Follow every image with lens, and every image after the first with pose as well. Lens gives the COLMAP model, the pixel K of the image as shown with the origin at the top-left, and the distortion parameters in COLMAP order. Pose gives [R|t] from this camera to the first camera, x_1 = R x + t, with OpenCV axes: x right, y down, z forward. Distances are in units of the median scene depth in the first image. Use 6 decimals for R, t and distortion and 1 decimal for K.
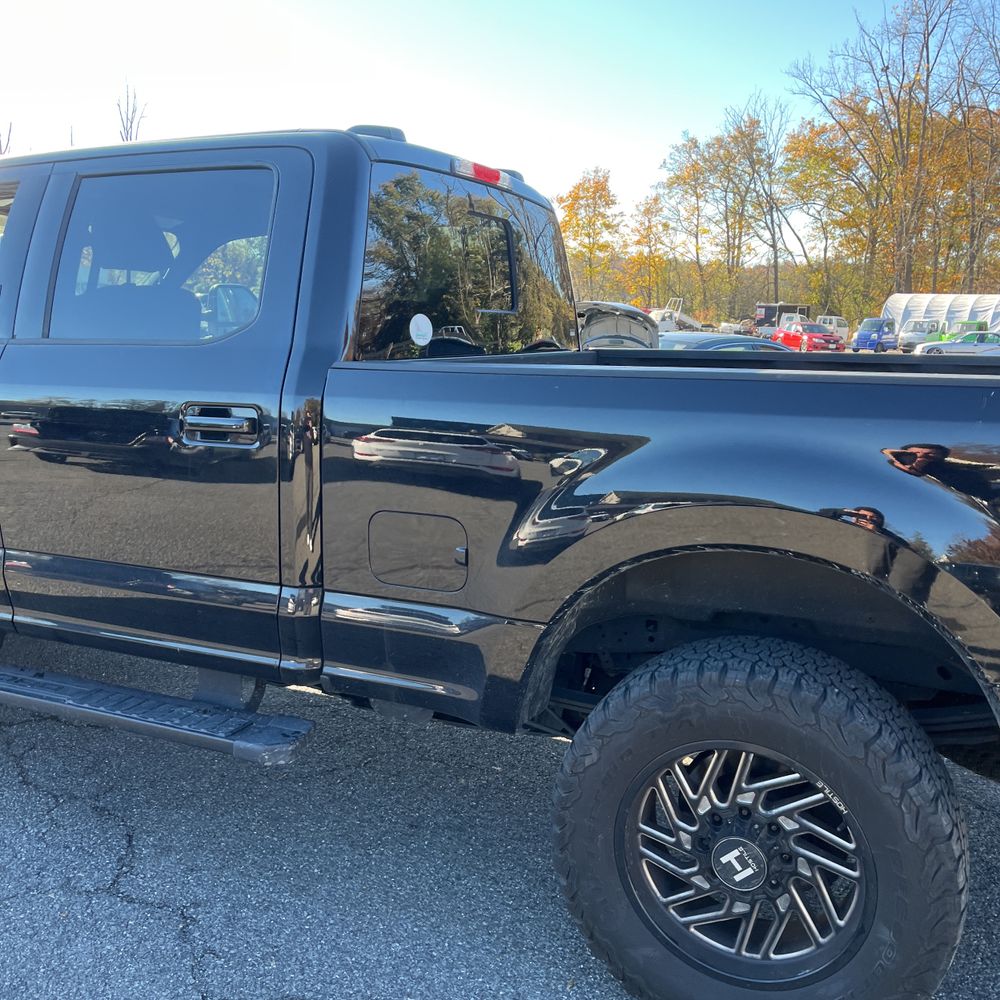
lens RADIAL K [[1011.7, 0, 491.5], [0, 1011.7, 499.4], [0, 0, 1]] dist [0.029611, -0.013849]
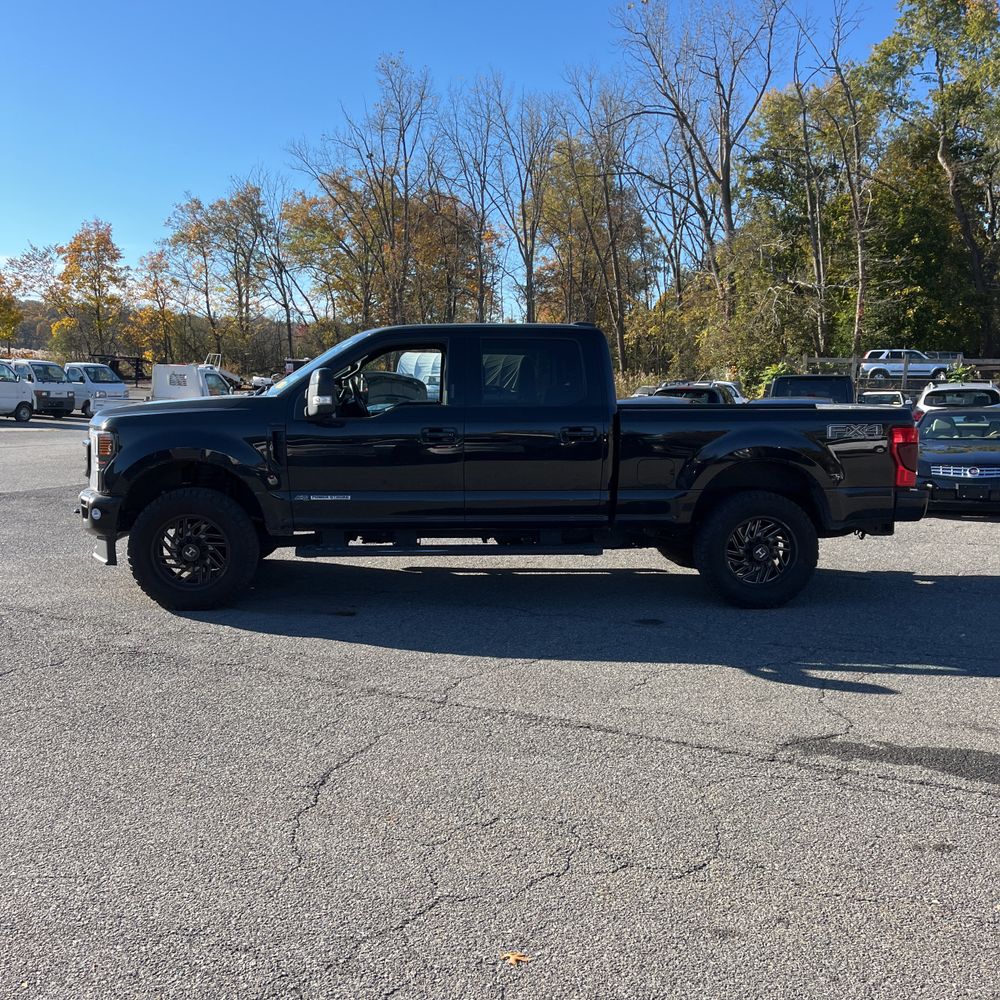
lens RADIAL K [[1008.6, 0, 487.2], [0, 1008.6, 520.5], [0, 0, 1]] dist [0.030954, 0.000040]
pose [[0.879123, -0.075106, 0.470640, -1.884262], [0.088569, 0.996049, -0.006489, 0.165541], [-0.468293, 0.047388, 0.882302, -1.377996]]
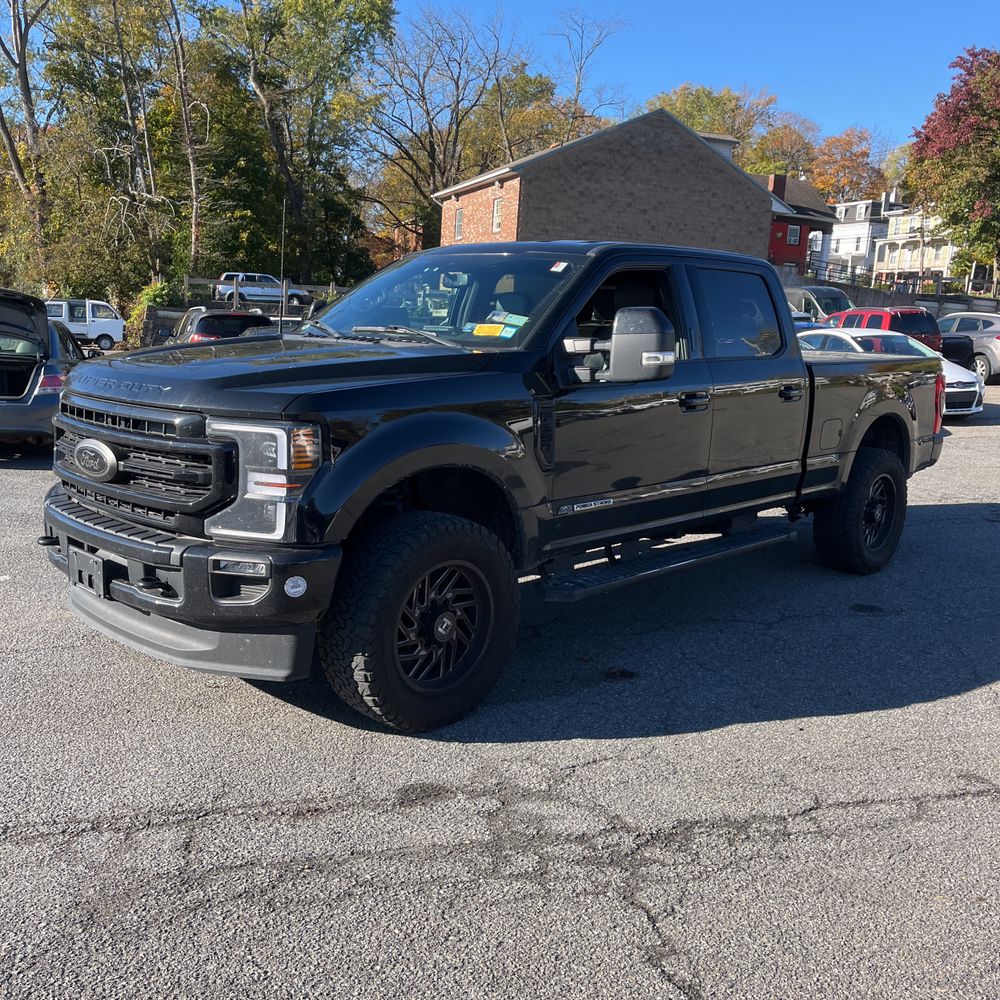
lens RADIAL K [[1009.6, 0, 501.6], [0, 1009.6, 510.4], [0, 0, 1]] dist [0.014760, -0.007266]
pose [[0.333682, -0.183252, 0.924703, -2.711180], [0.133223, 0.980246, 0.146185, -0.243122], [-0.933224, 0.074413, 0.351504, 0.857827]]
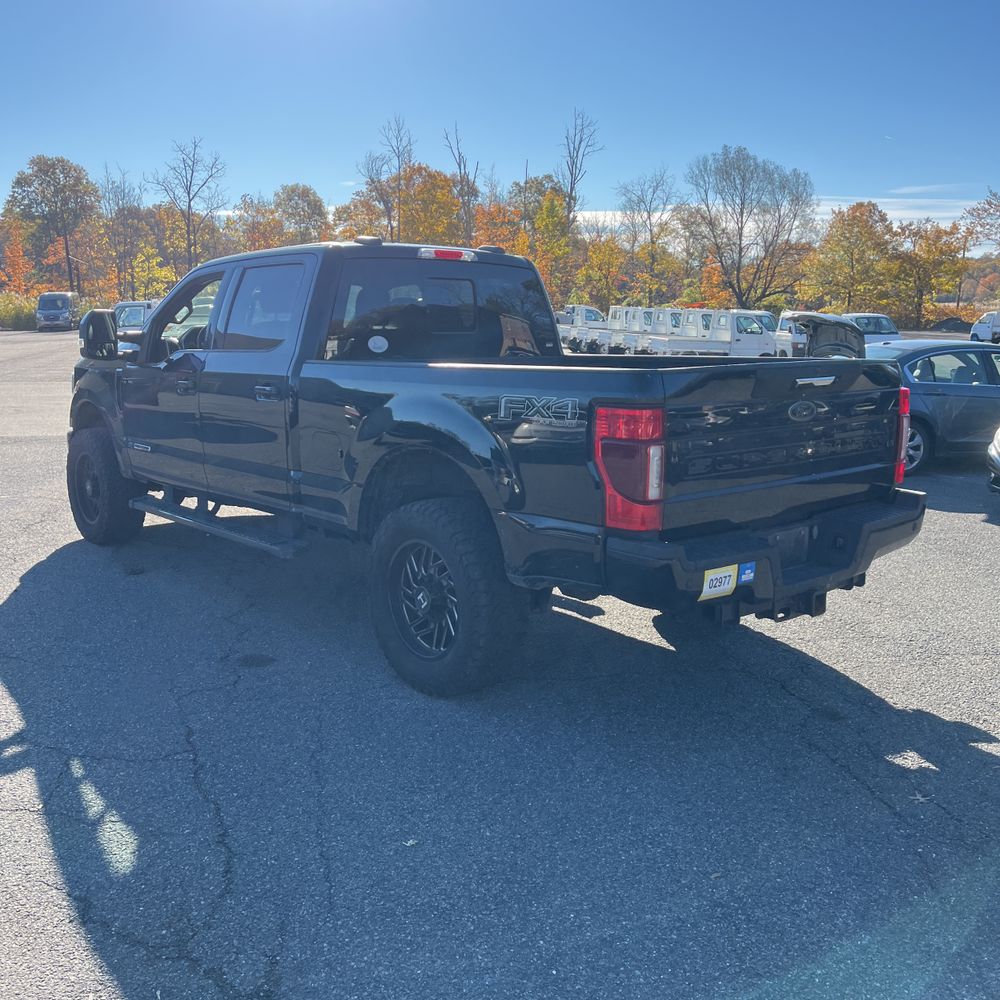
lens RADIAL K [[1011.3, 0, 502.2], [0, 1011.3, 519.3], [0, 0, 1]] dist [0.023866, 0.001732]
pose [[0.912246, 0.060621, -0.405133, 1.062425], [-0.056727, 0.998156, 0.021625, 0.120935], [0.405697, 0.003255, 0.914002, -0.723655]]
